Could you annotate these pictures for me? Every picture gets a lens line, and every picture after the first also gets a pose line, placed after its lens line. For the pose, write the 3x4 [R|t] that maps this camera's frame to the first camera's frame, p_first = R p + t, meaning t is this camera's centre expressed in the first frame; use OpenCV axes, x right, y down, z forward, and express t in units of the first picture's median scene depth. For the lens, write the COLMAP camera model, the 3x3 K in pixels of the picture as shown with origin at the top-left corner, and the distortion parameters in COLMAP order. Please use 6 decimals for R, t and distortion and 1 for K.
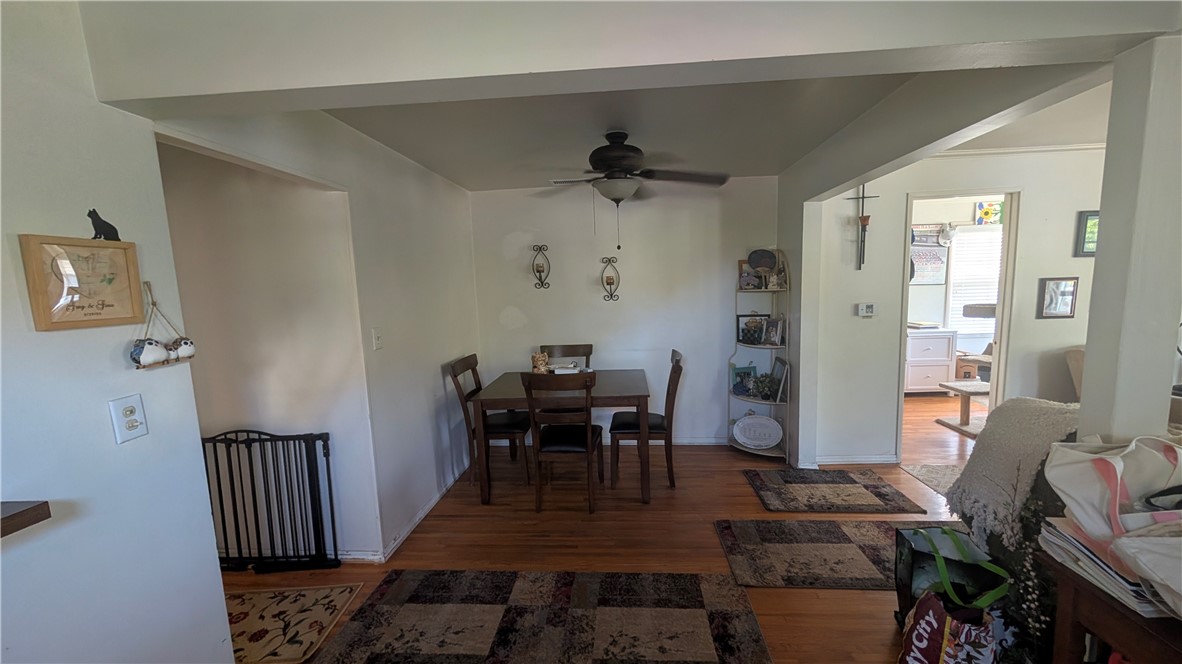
lens RADIAL K [[443.7, 0, 596.5], [0, 443.7, 336.4], [0, 0, 1]] dist [-0.003111, -0.000365]
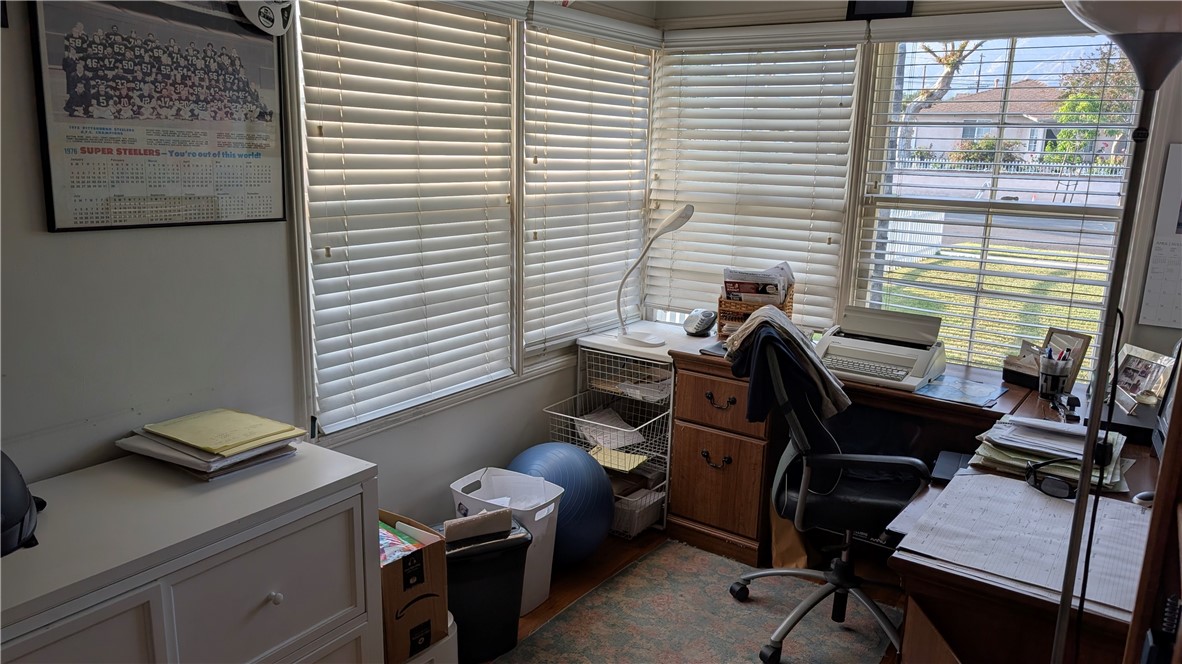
lens RADIAL K [[858.2, 0, 591.7], [0, 858.2, 335.1], [0, 0, 1]] dist [0.016692, -0.015330]
pose [[0.475955, -0.150545, 0.866489, 0.499512], [0.064294, 0.988560, 0.136438, -0.111873], [-0.877117, -0.009228, 0.480189, 0.683357]]
